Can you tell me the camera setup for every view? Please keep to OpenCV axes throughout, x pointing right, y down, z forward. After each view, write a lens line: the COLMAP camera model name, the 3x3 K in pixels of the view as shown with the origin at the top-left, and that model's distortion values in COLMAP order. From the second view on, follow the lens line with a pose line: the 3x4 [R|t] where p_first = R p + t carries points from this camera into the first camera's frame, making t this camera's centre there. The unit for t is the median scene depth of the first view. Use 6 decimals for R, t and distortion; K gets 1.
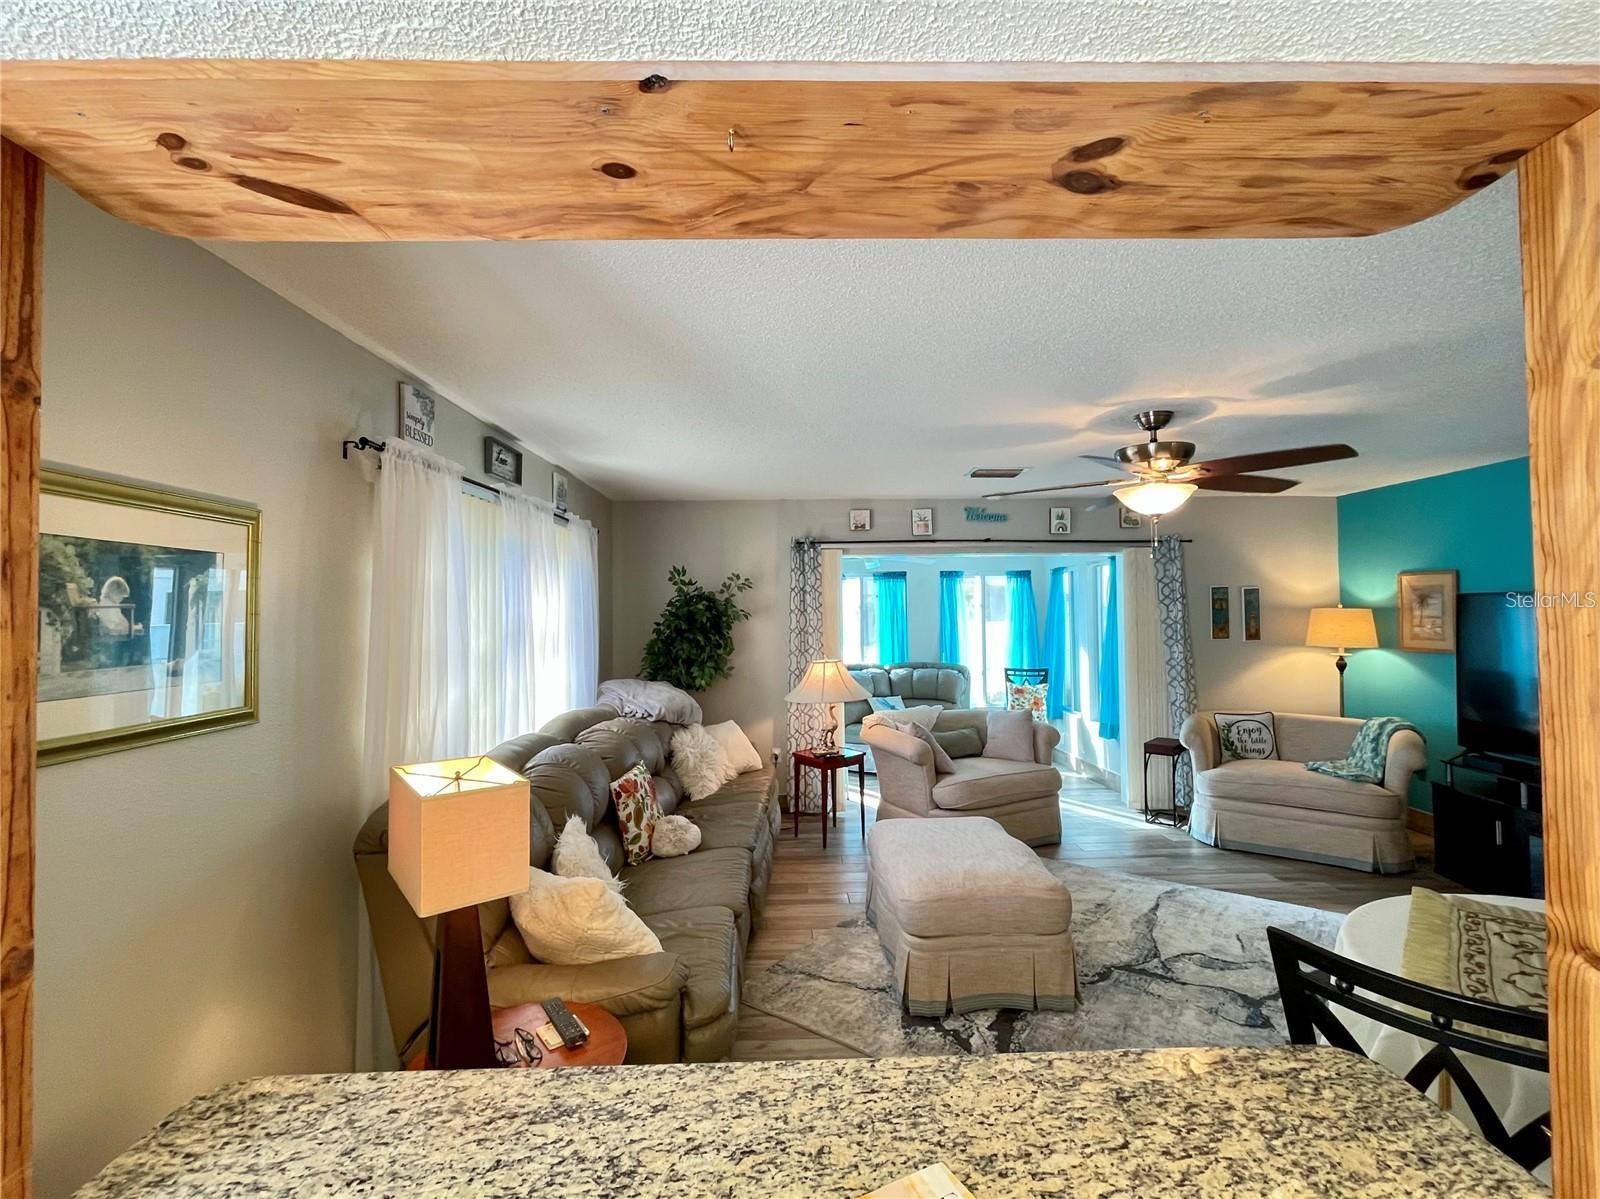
lens RADIAL K [[707.9, 0, 799.8], [0, 707.9, 595.2], [0, 0, 1]] dist [-0.001639, 0.000287]
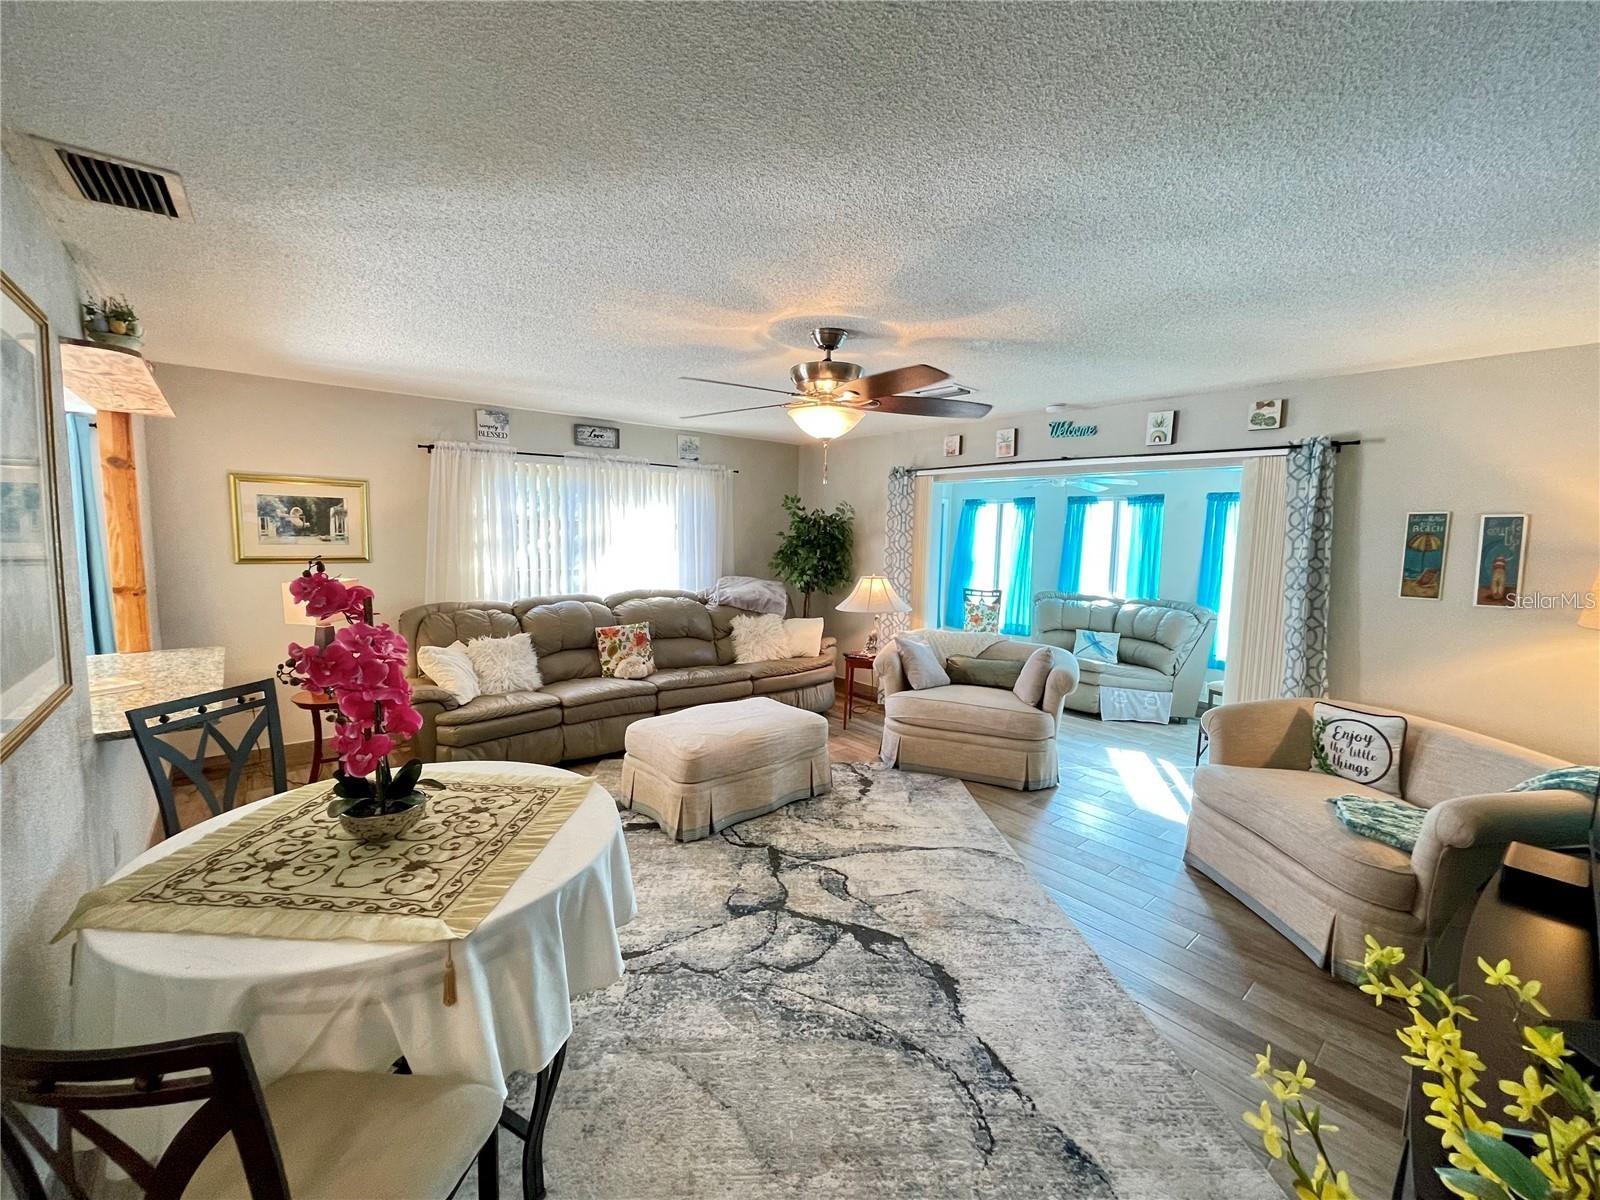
lens RADIAL K [[641.8, 0, 800.1], [0, 641.8, 589.5], [0, 0, 1]] dist [0.001934, 0.000110]
pose [[0.643943, 0.095631, -0.759073, 0.752235], [-0.011644, 0.993267, 0.115258, -0.004515], [0.764985, -0.065381, 0.640721, 0.245817]]
